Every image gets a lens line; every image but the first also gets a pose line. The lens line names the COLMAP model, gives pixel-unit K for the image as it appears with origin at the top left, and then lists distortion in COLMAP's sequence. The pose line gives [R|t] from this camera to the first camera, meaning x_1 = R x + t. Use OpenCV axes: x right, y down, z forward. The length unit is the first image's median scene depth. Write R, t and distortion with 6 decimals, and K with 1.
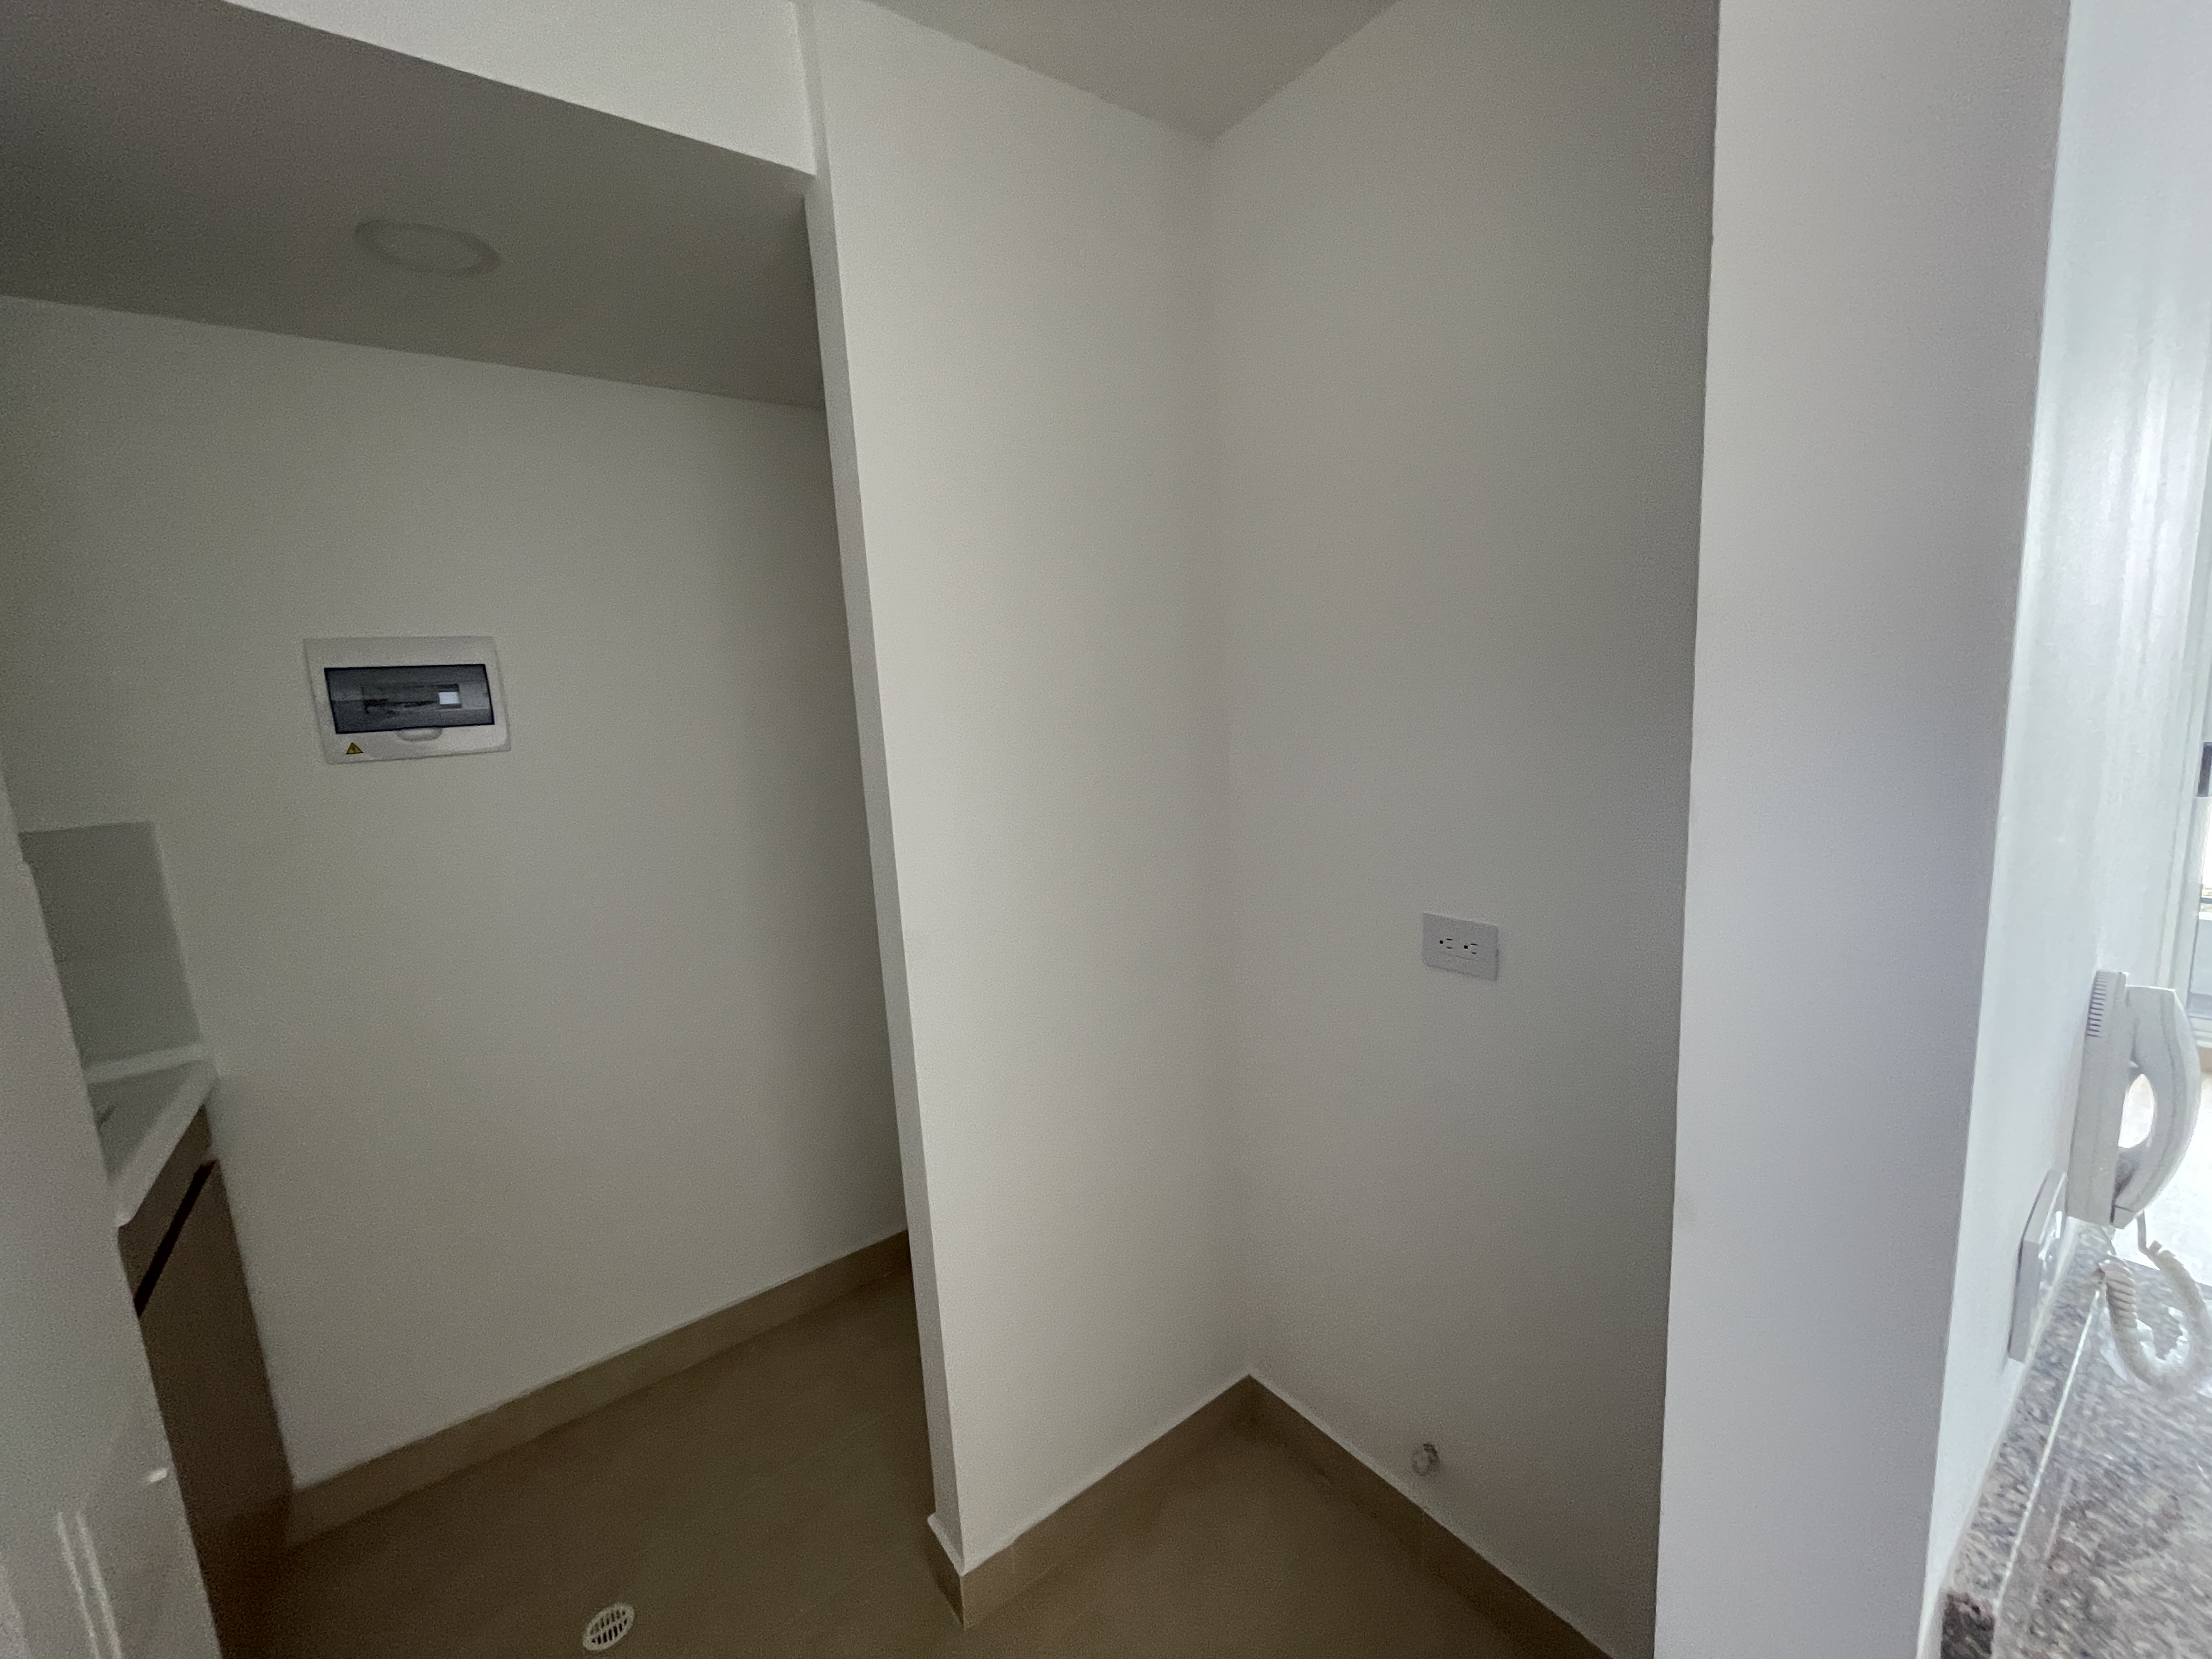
lens RADIAL K [[894.1, 0, 1102.1], [0, 894.1, 838.7], [0, 0, 1]] dist [-0.001794, -0.000110]
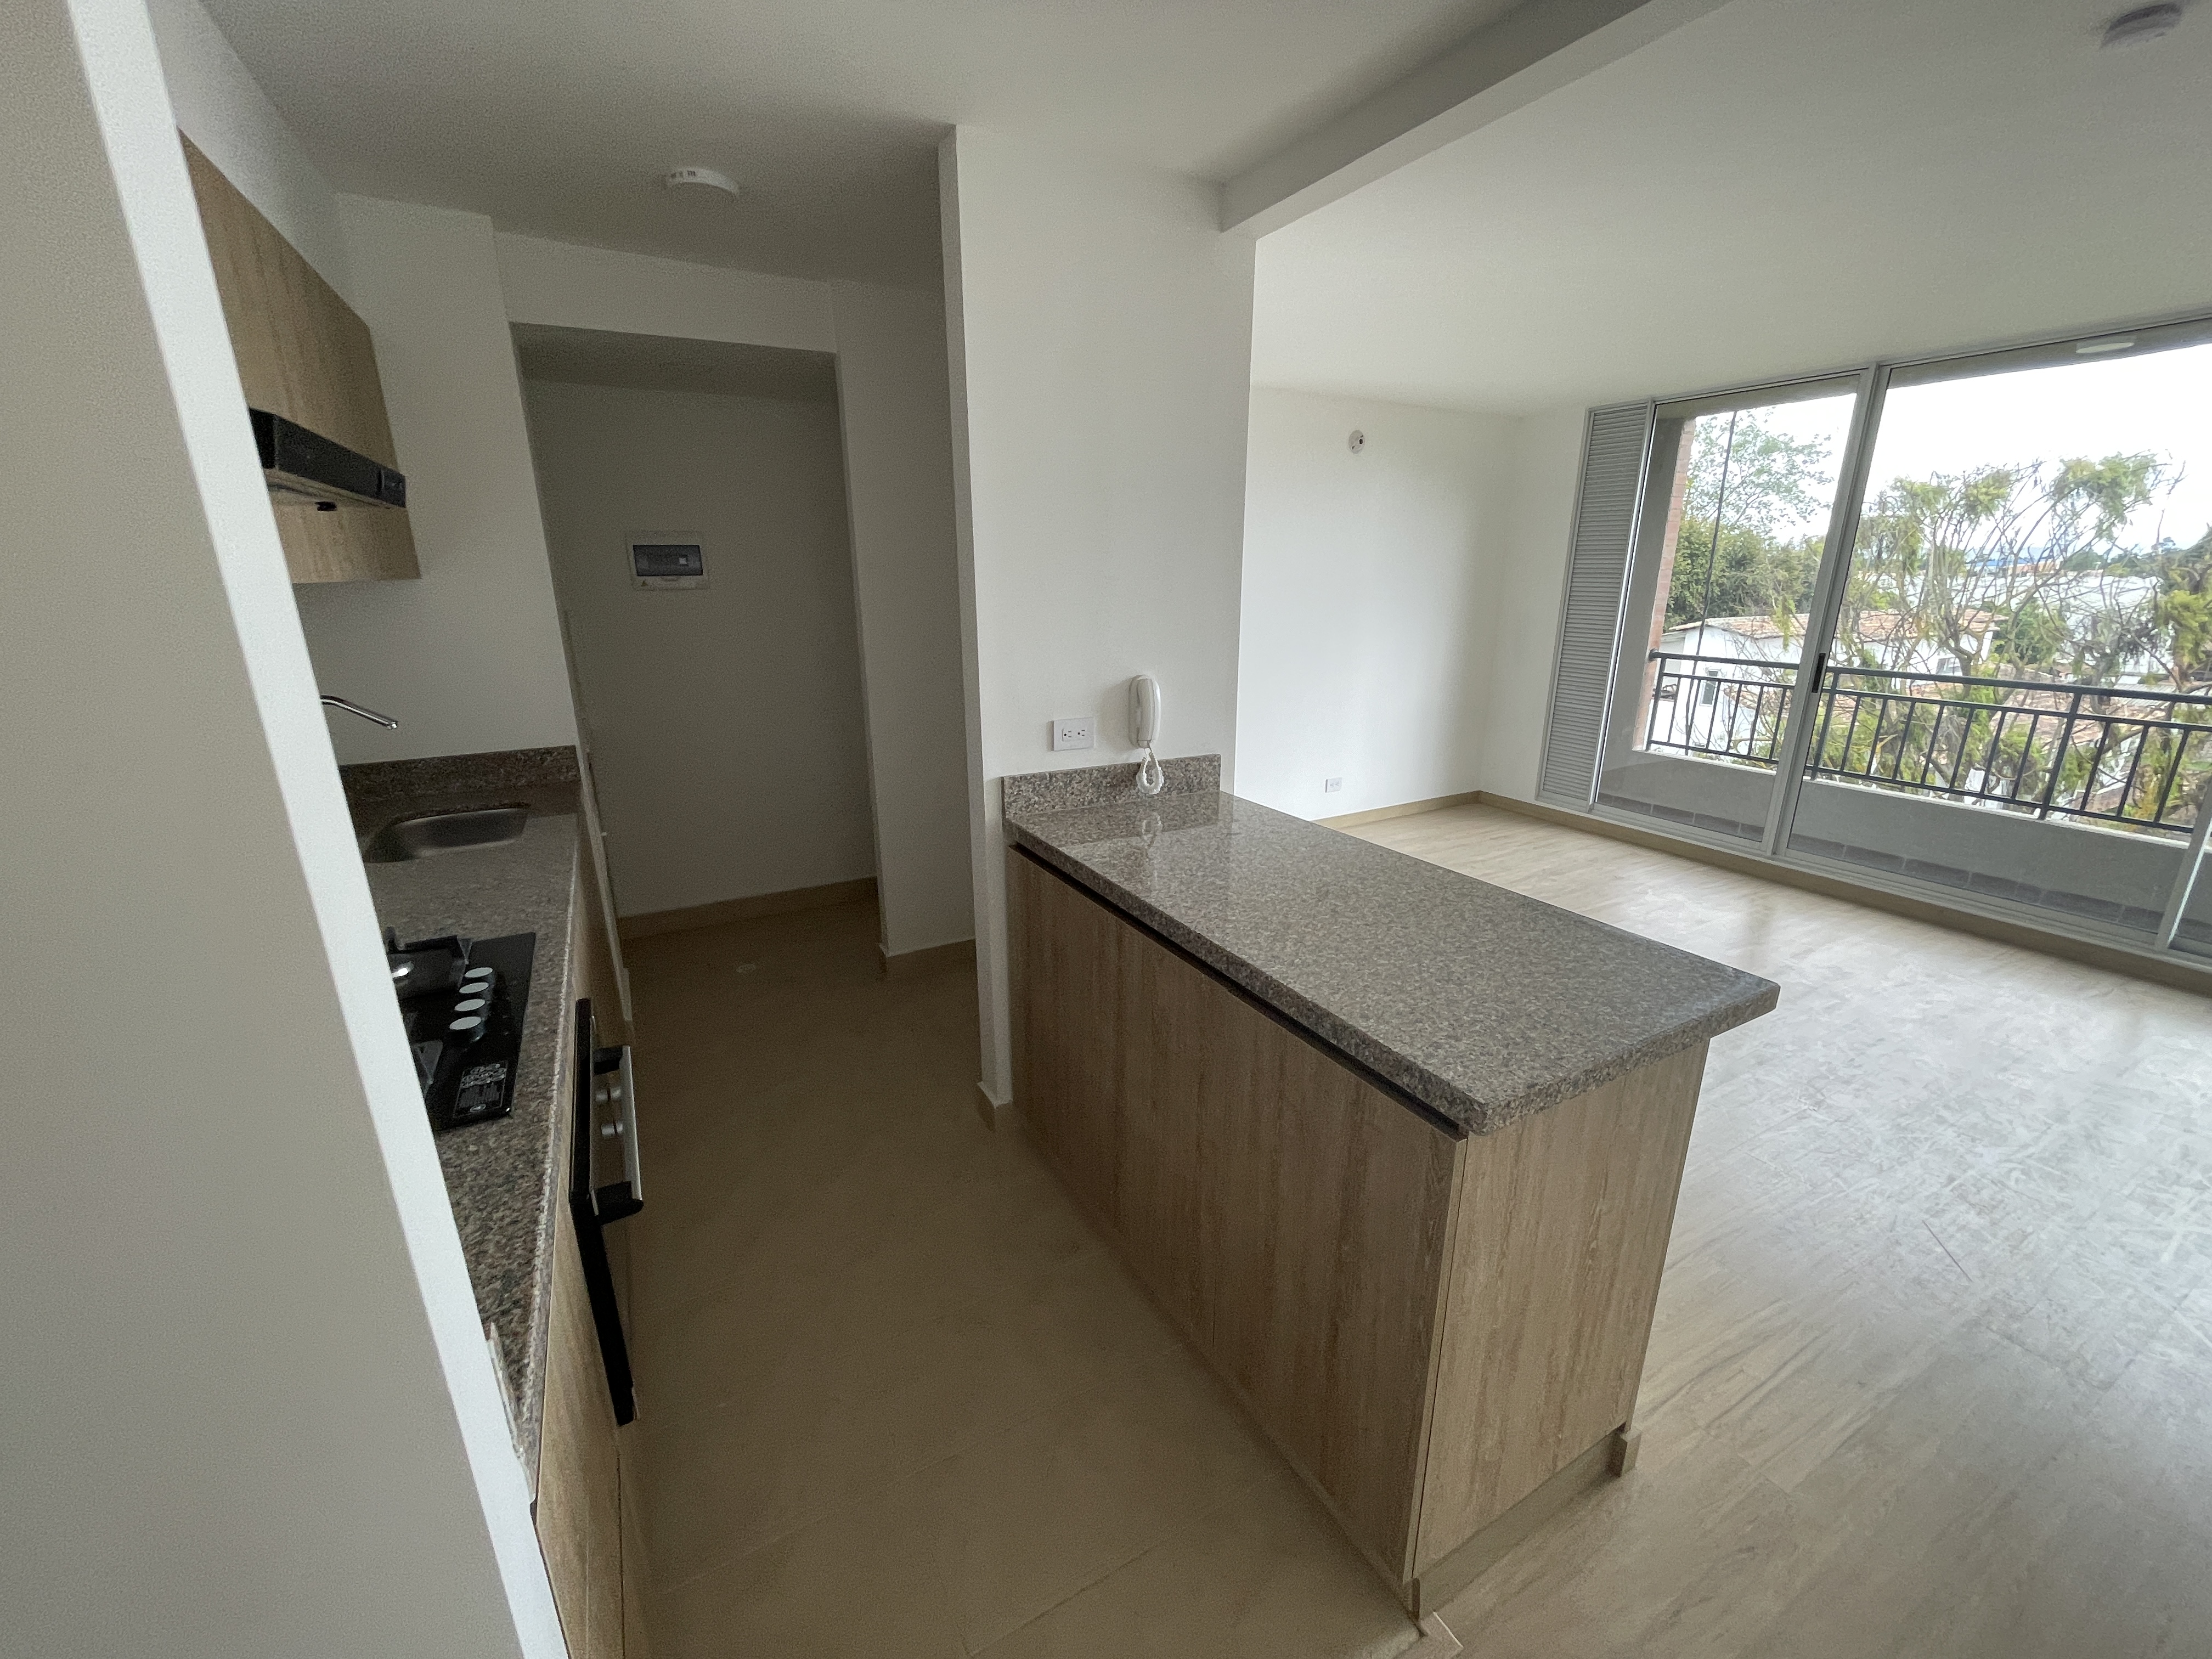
lens RADIAL K [[894.1, 0, 1110.0], [0, 894.1, 829.8], [0, 0, 1]] dist [-0.001794, -0.000110]
pose [[0.988008, 0.092436, -0.123678, 0.609874], [-0.074935, 0.987403, 0.139358, 0.103028], [0.135002, -0.128419, 0.982488, -1.063772]]
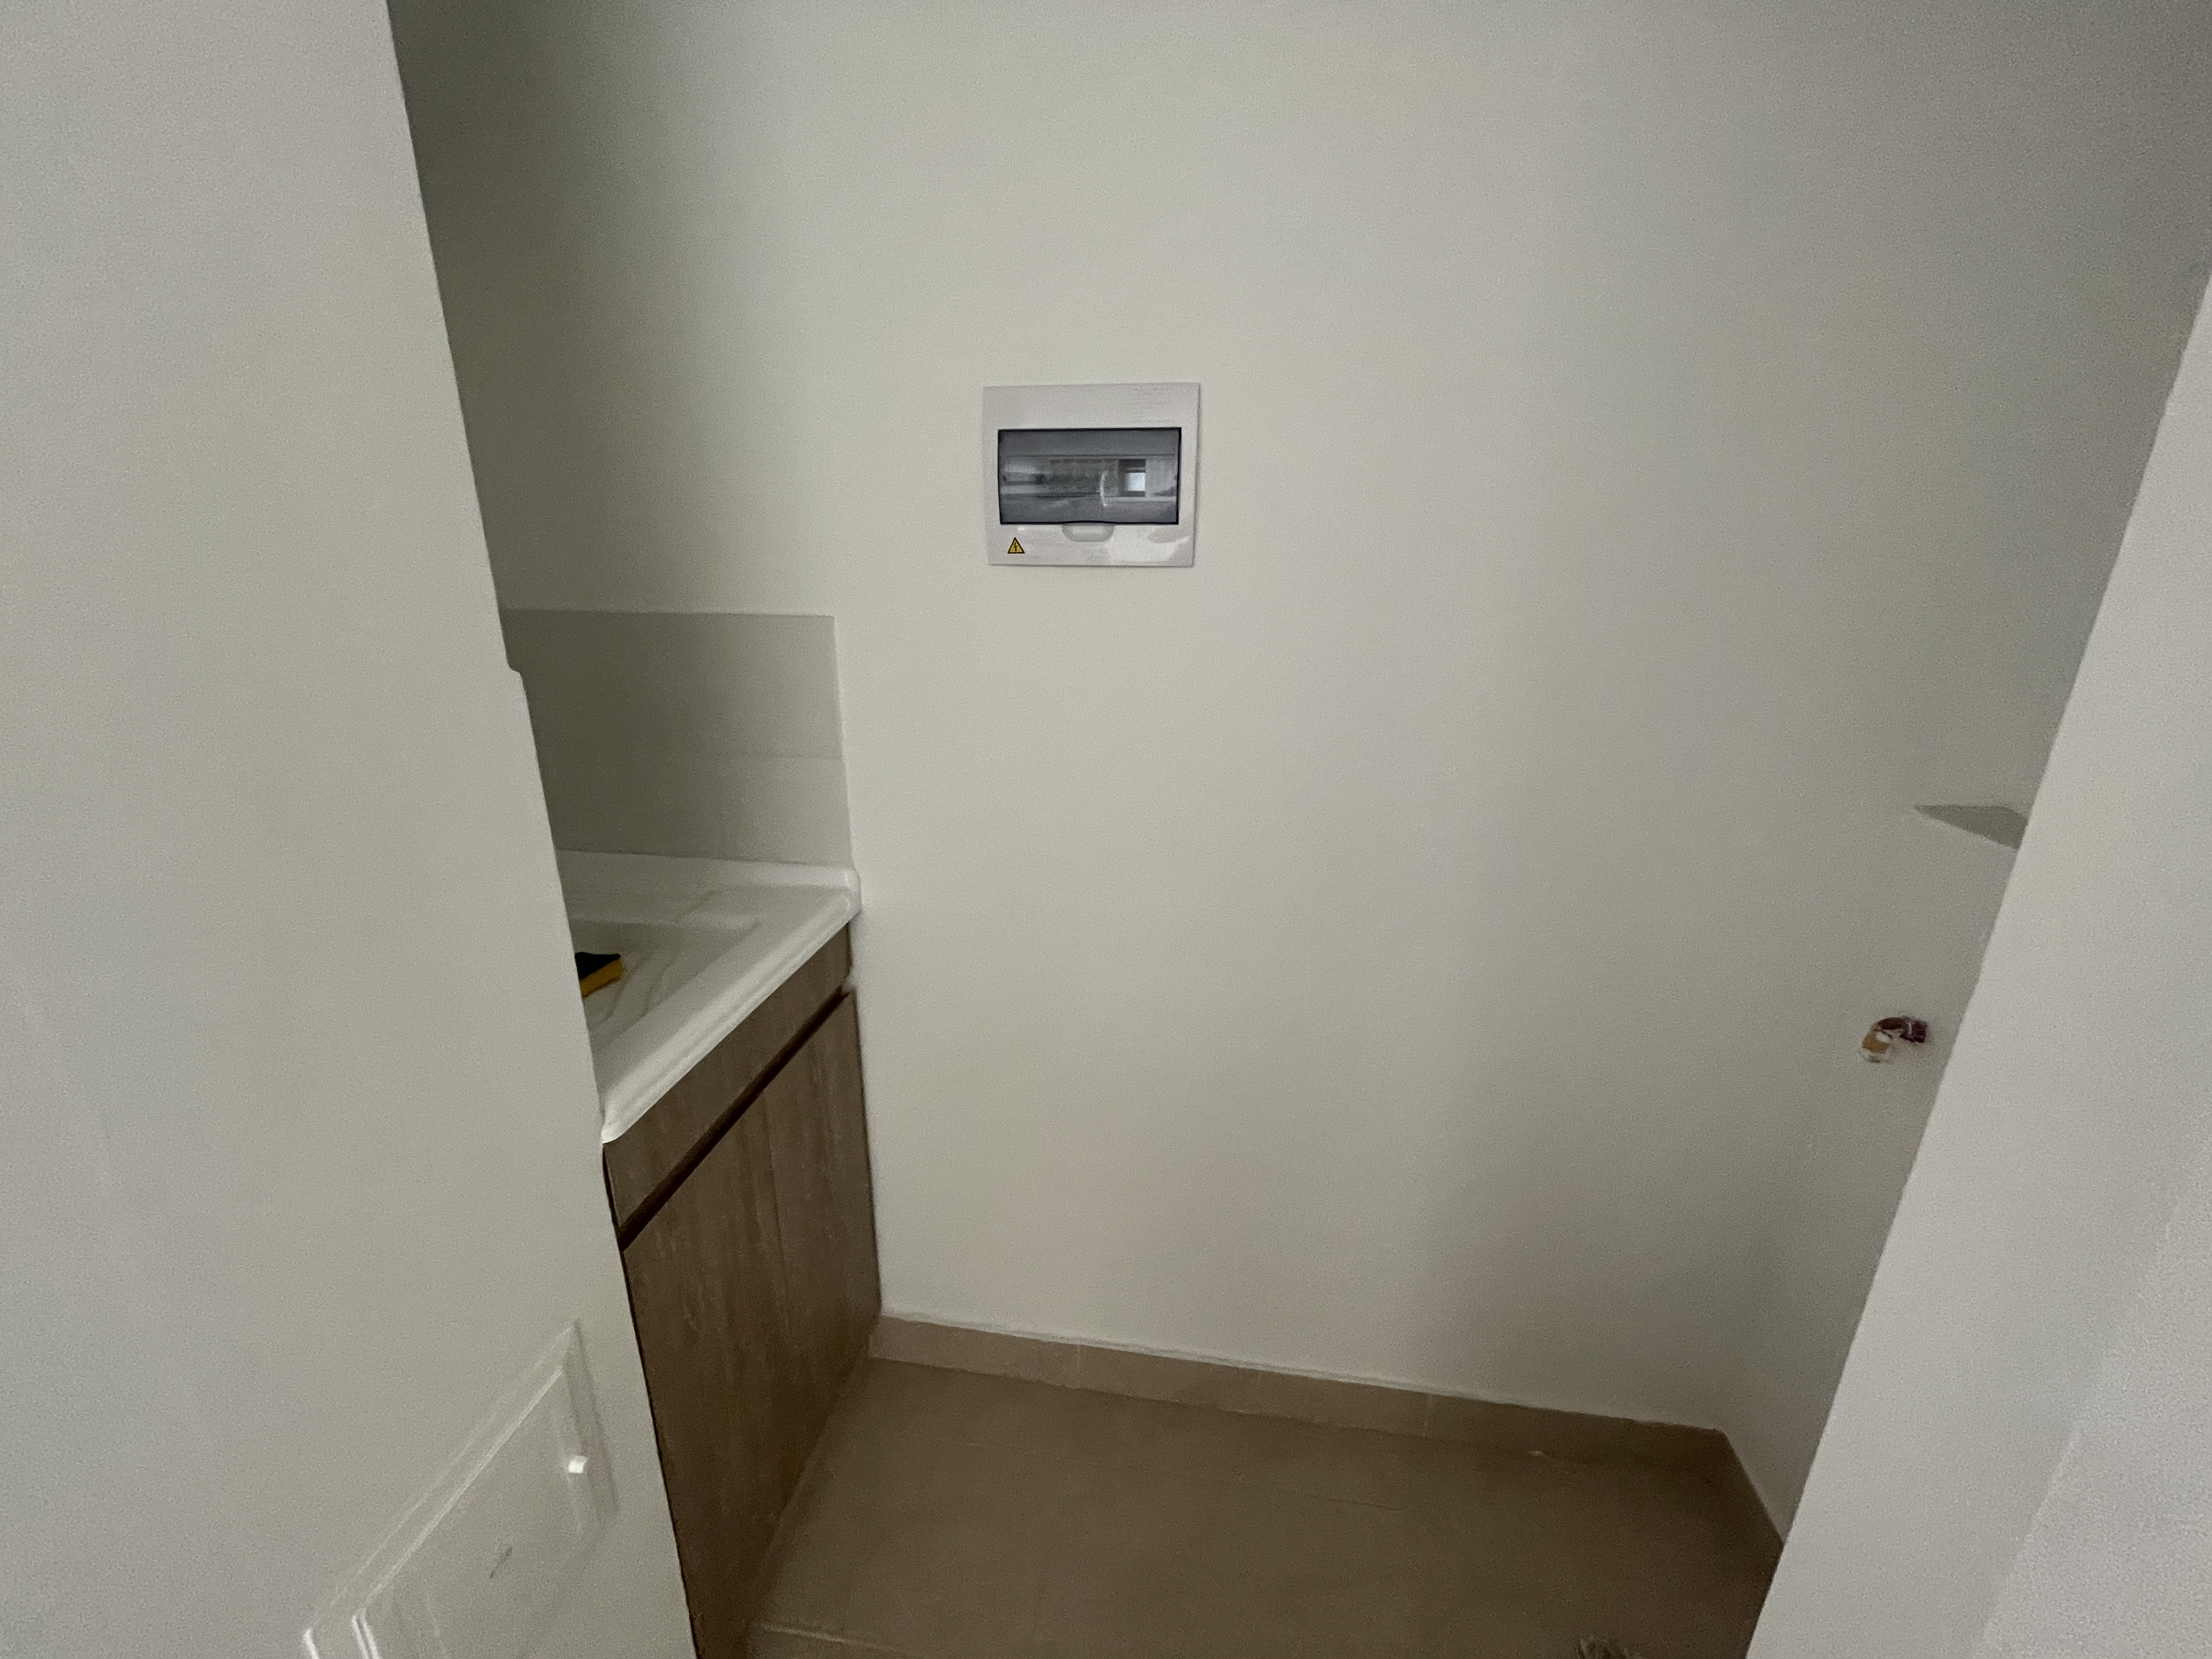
lens RADIAL K [[894.1, 0, 1111.6], [0, 894.1, 822.9], [0, 0, 1]] dist [-0.001794, -0.000110]
pose [[0.698876, 0.281883, -0.657354, -0.231306], [-0.164811, 0.957799, 0.235497, -0.068768], [0.695995, -0.056244, 0.715840, 0.512523]]
